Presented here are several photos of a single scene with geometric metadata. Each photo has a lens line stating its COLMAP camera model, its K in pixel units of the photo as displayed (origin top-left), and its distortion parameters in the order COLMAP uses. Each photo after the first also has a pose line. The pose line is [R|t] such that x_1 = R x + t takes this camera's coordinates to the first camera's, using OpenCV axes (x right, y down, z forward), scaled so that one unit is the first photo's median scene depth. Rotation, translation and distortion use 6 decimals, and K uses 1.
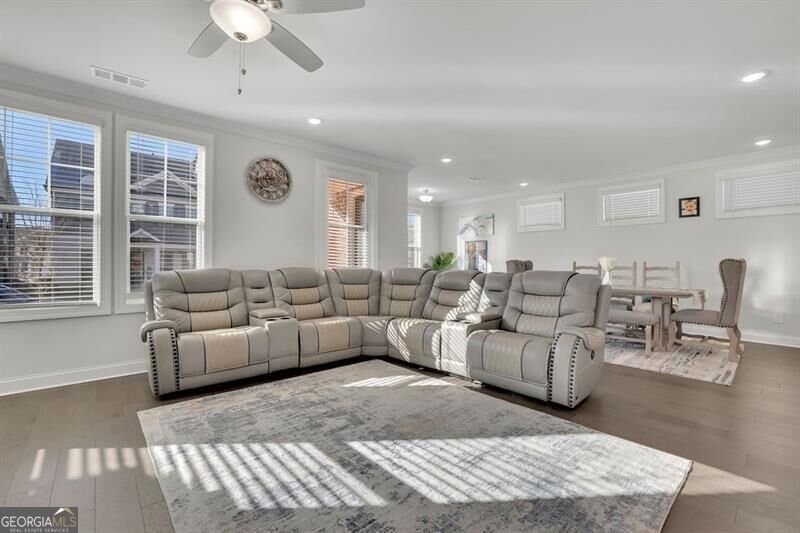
lens RADIAL K [[356.7, 0, 397.8], [0, 356.7, 262.1], [0, 0, 1]] dist [-0.051084, 0.014474]
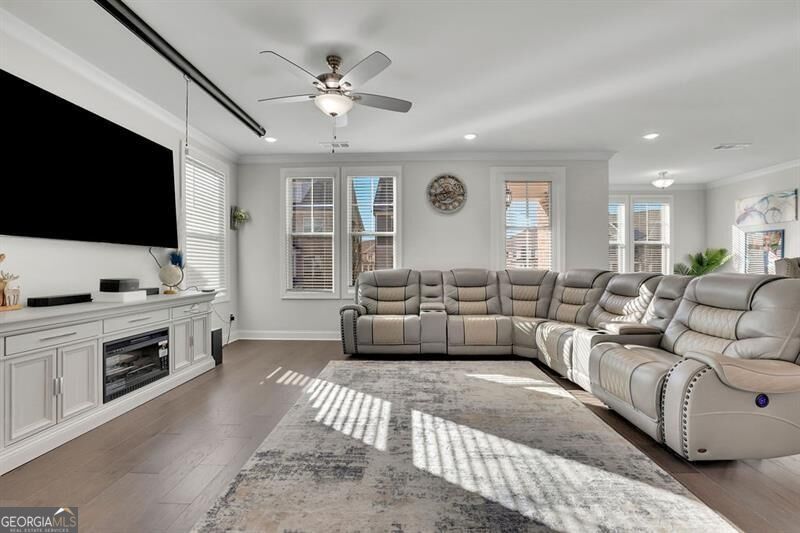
lens RADIAL K [[356.7, 0, 397.8], [0, 356.7, 262.1], [0, 0, 1]] dist [-0.051084, 0.014474]
pose [[0.719755, -0.010589, -0.694147, 0.436647], [0.007217, 0.999944, -0.007771, 0.003112], [0.694190, 0.000584, 0.719791, 0.047153]]
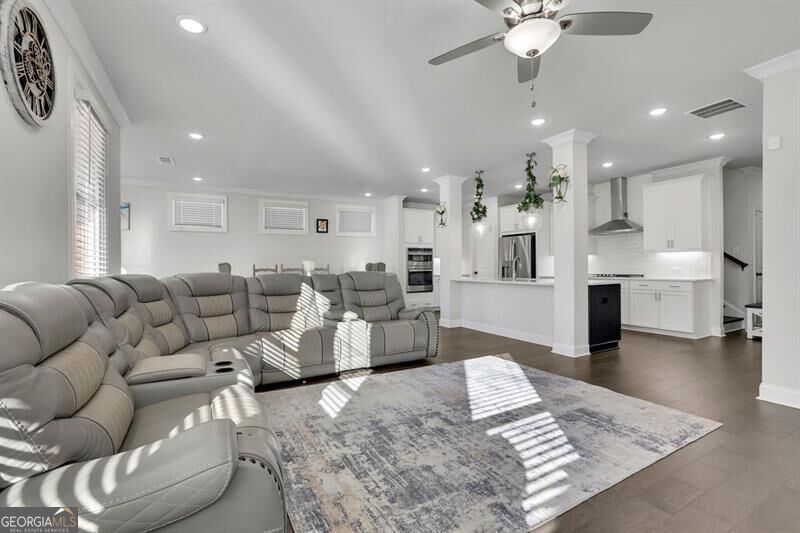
lens RADIAL K [[357.5, 0, 401.6], [0, 357.5, 267.3], [0, 0, 1]] dist [-0.041392, 0.000028]
pose [[0.211061, -0.007129, 0.977447, -0.851972], [0.002484, 0.999974, 0.006757, 0.001634], [-0.977470, 0.001002, 0.211073, 0.631446]]
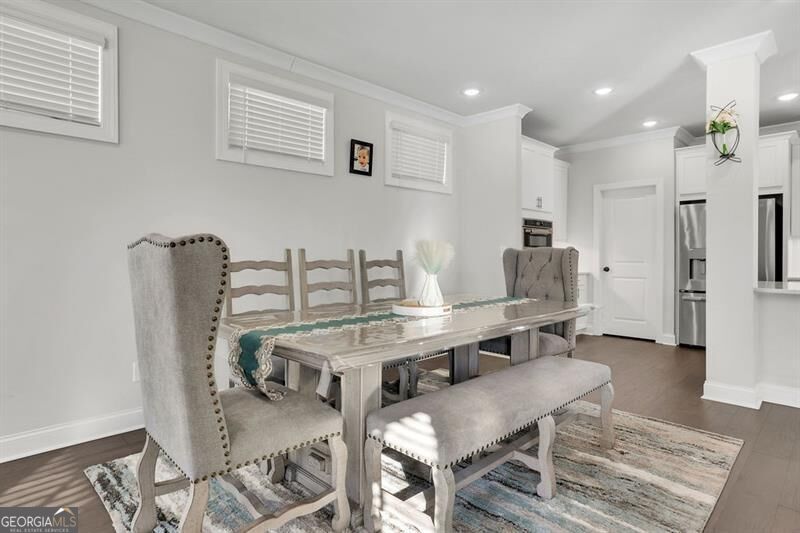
lens RADIAL K [[419.1, 0, 401.6], [0, 419.1, 258.2], [0, 0, 1]] dist [-0.040999, -0.000272]
pose [[-0.022801, -0.008129, 0.999707, 0.222037], [-0.005943, 0.999950, 0.007995, 0.008174], [-0.999722, -0.005759, -0.022848, 1.582446]]
